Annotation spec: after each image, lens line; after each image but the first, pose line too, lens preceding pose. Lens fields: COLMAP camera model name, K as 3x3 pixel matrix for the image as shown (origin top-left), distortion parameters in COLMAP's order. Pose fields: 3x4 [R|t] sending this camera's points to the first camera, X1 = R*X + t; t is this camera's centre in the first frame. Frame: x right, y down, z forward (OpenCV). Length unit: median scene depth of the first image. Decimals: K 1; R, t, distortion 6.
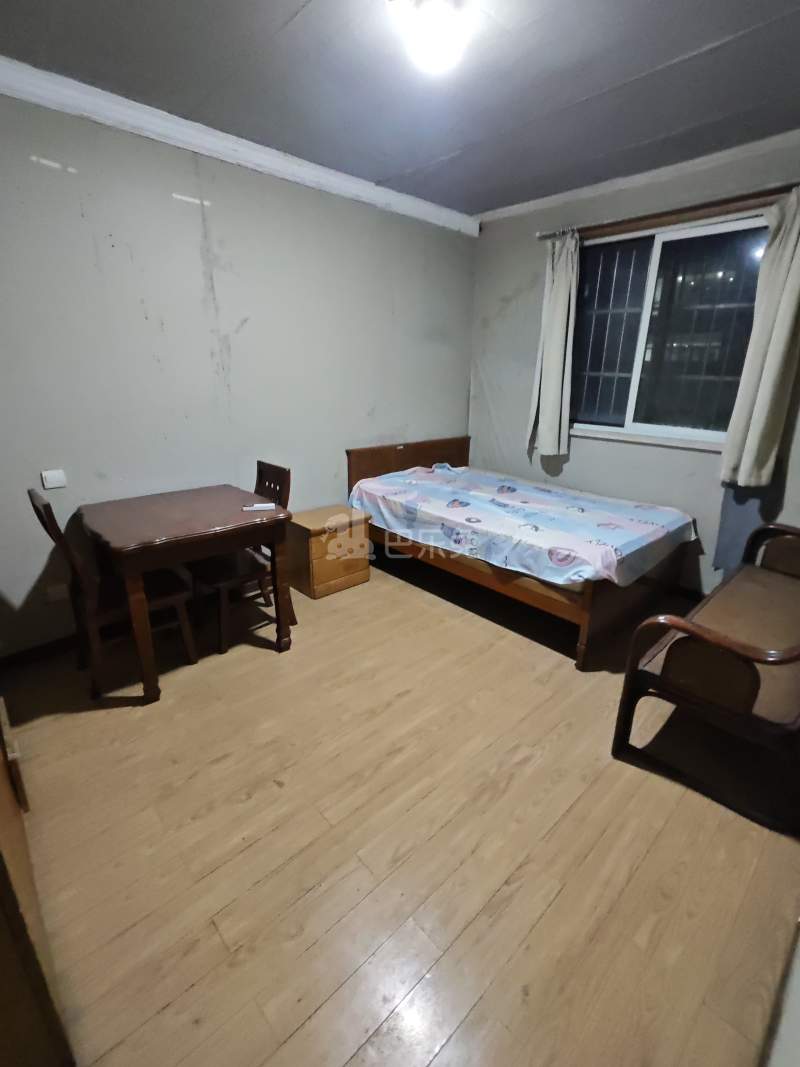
lens RADIAL K [[488.0, 0, 415.5], [0, 488.0, 524.3], [0, 0, 1]] dist [0.004356, -0.001356]
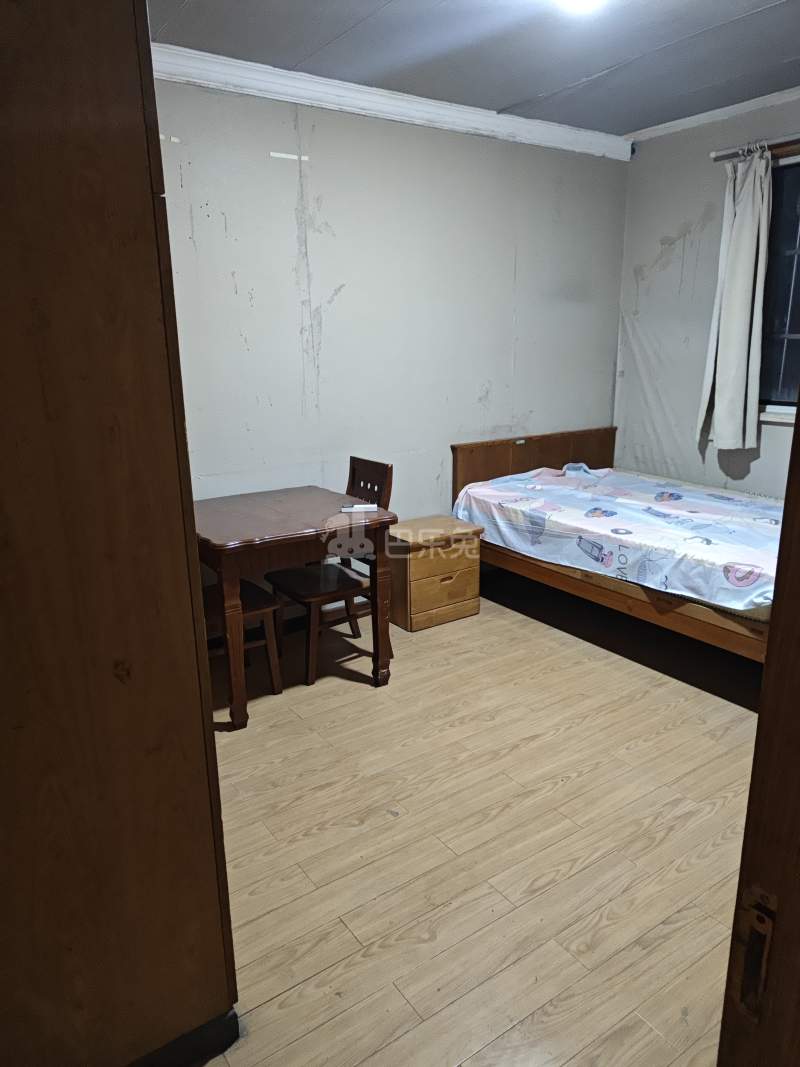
lens RADIAL K [[740.2, 0, 399.0], [0, 740.2, 538.7], [0, 0, 1]] dist [0.014114, -0.013651]
pose [[0.986025, 0.011181, -0.166223, -0.032751], [-0.018336, 0.998967, -0.041571, 0.057590], [0.165587, 0.044037, 0.985212, -0.203890]]
